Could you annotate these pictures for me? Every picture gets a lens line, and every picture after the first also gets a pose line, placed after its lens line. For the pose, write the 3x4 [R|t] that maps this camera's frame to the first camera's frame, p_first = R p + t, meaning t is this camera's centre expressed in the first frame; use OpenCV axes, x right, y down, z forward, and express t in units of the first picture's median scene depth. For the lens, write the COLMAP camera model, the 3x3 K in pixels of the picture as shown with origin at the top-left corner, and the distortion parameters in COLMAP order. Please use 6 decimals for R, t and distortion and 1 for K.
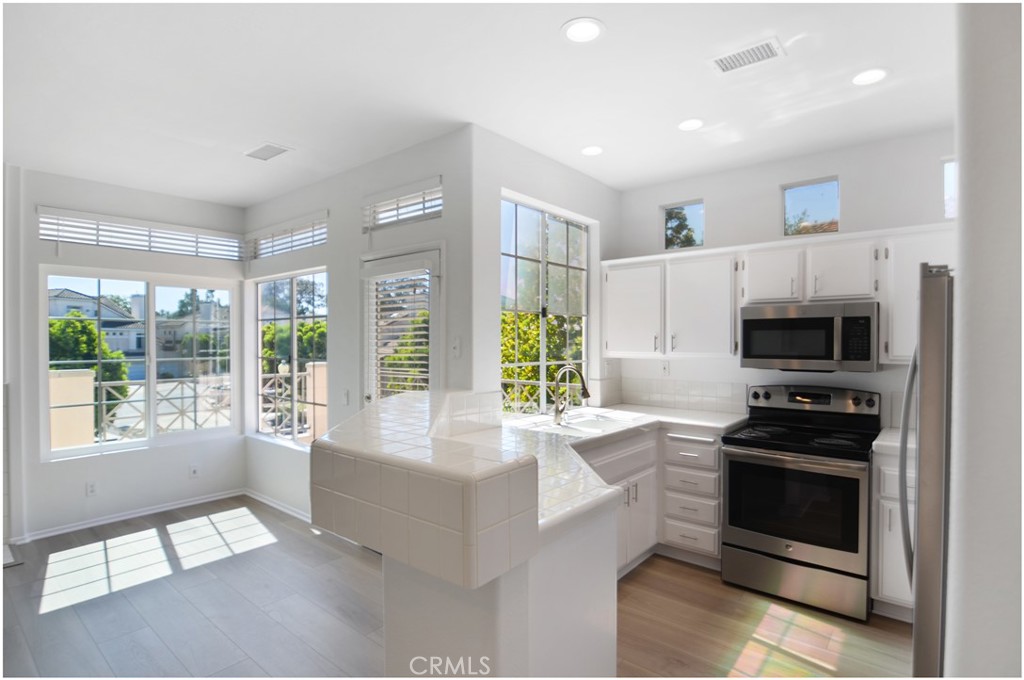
lens RADIAL K [[517.5, 0, 521.8], [0, 517.5, 345.5], [0, 0, 1]] dist [-0.002118, -0.000738]
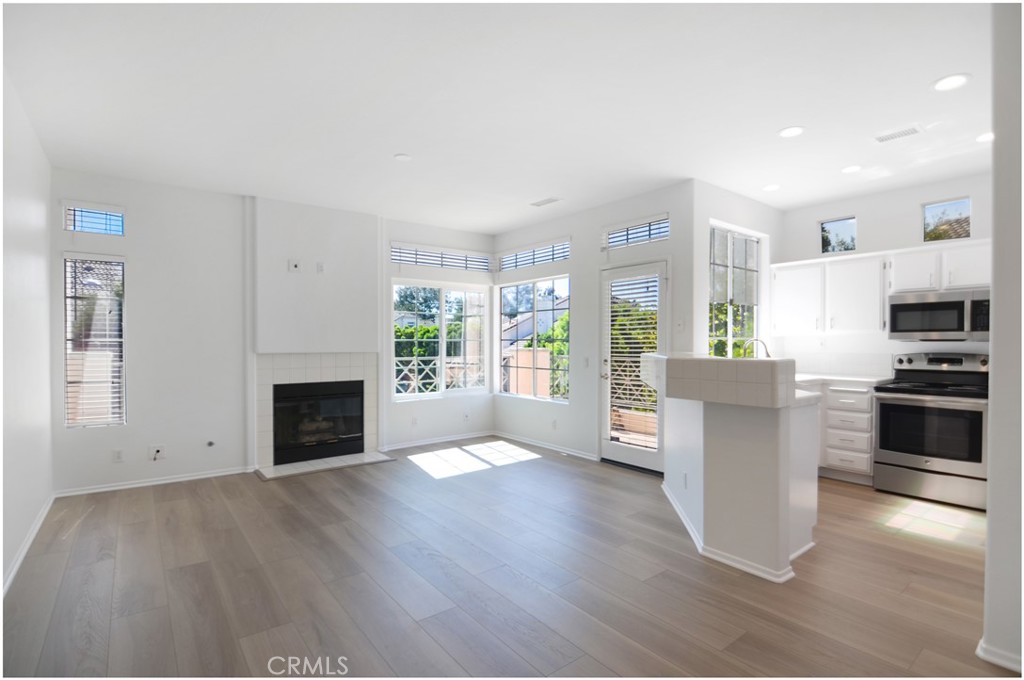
lens RADIAL K [[490.7, 0, 525.9], [0, 490.7, 347.1], [0, 0, 1]] dist [-0.001252, -0.011973]
pose [[0.977668, 0.002065, -0.210146, -0.248485], [-0.001809, 0.999997, 0.001410, 0.063730], [0.210149, -0.000998, 0.977669, -0.476388]]
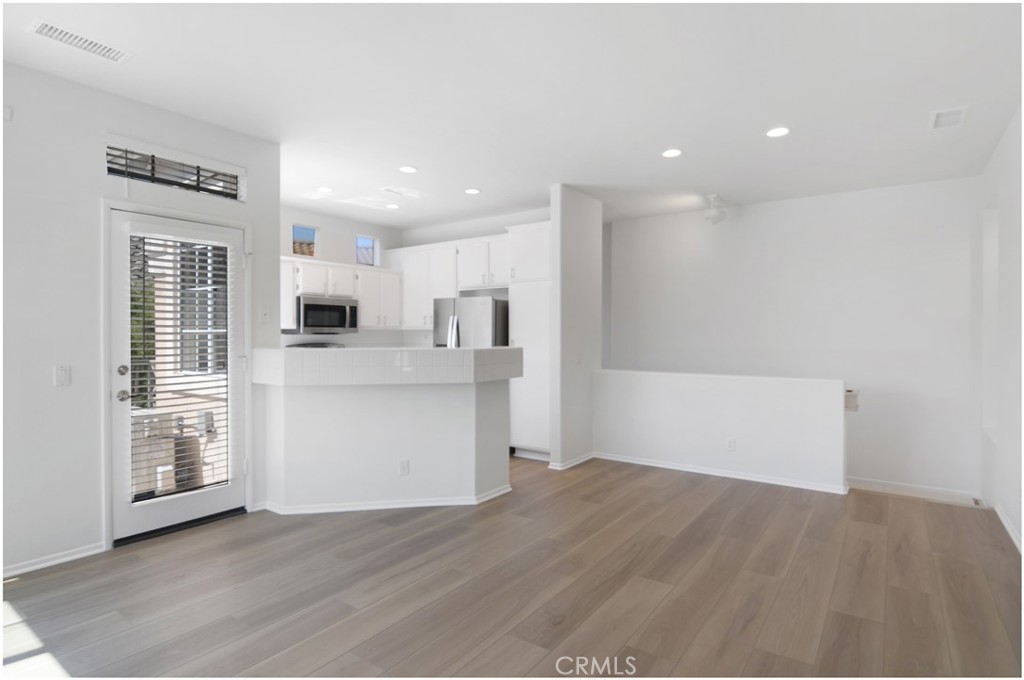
lens RADIAL K [[532.3, 0, 512.5], [0, 532.3, 335.6], [0, 0, 1]] dist [-0.001668, -0.000504]
pose [[-0.054324, -0.002791, 0.998519, -1.326211], [0.006991, 0.999971, 0.003175, 0.051559], [-0.998499, 0.007153, -0.054303, 0.429633]]
